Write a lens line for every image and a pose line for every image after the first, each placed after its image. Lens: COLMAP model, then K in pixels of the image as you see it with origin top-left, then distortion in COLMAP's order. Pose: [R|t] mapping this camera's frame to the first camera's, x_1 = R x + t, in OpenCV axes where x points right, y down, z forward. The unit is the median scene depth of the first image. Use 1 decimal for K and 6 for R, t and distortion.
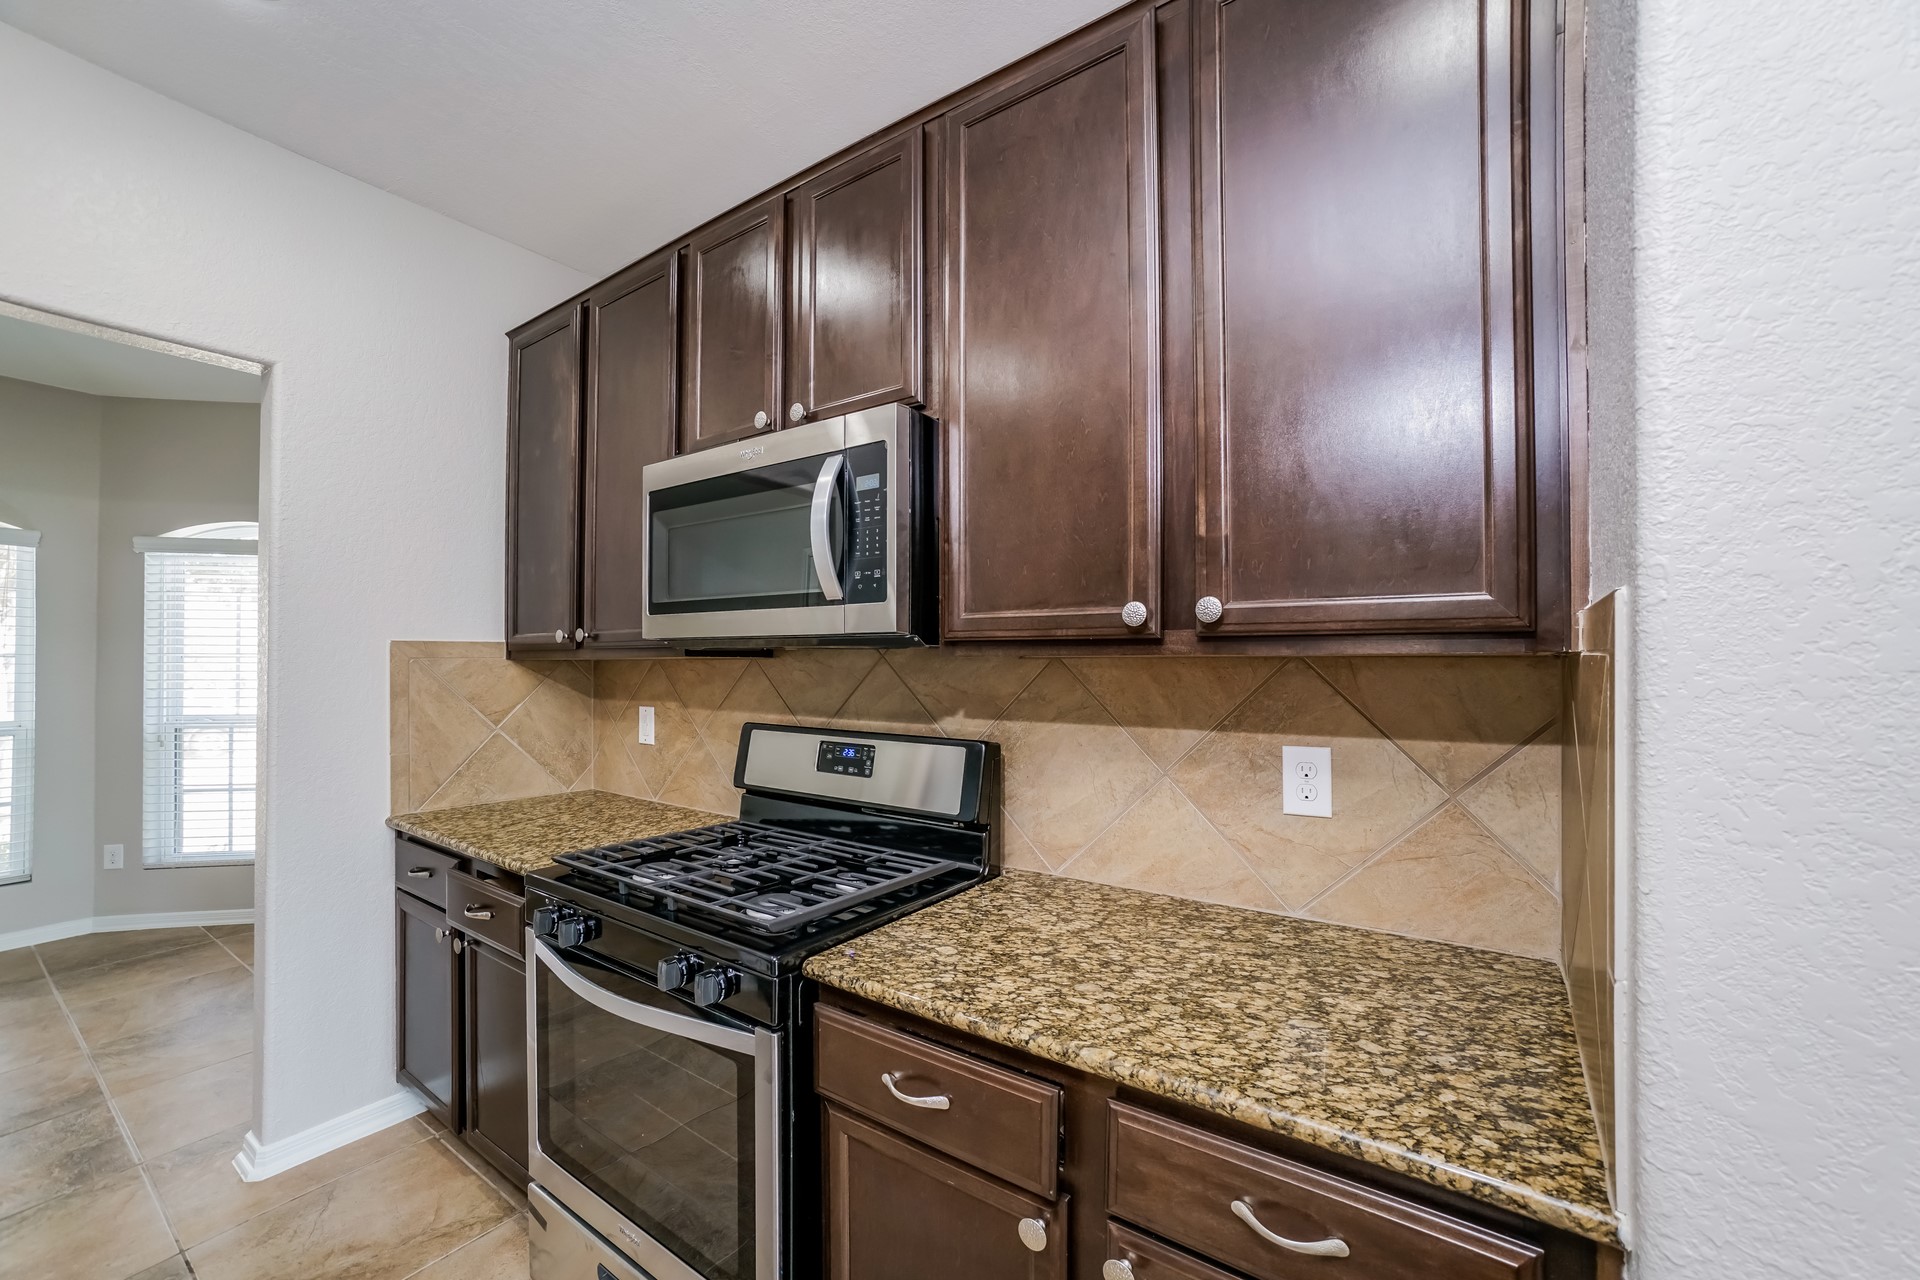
lens RADIAL K [[746.5, 0, 968.8], [0, 746.5, 655.6], [0, 0, 1]] dist [0.002867, 0.000887]
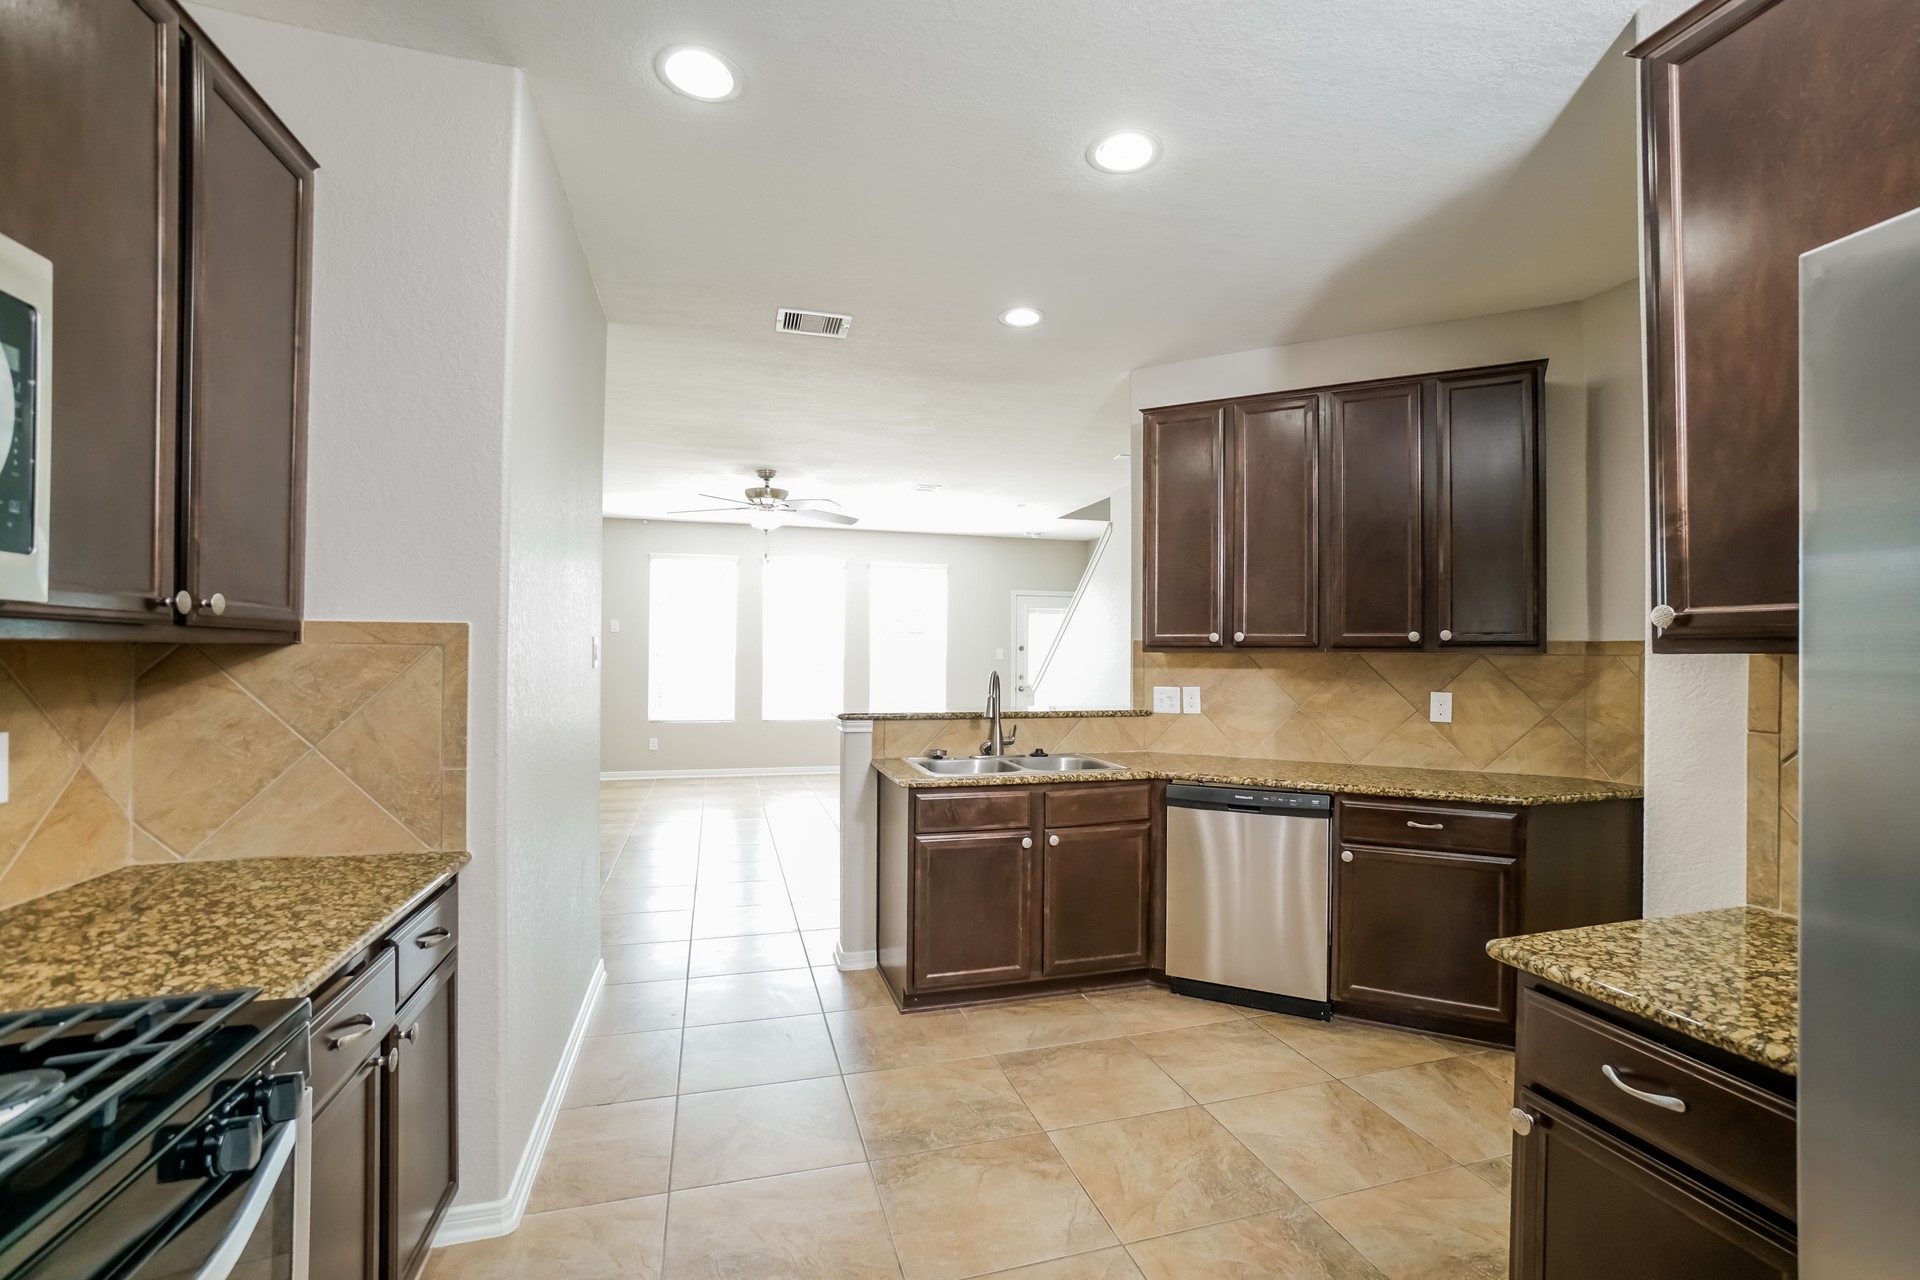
lens RADIAL K [[746.5, 0, 958.4], [0, 746.5, 654.2], [0, 0, 1]] dist [0.002867, 0.000887]
pose [[-0.771530, 0.003653, 0.636182, -1.361340], [-0.009969, 0.999791, -0.017830, 0.041112], [-0.636115, -0.020099, -0.771333, 1.214227]]
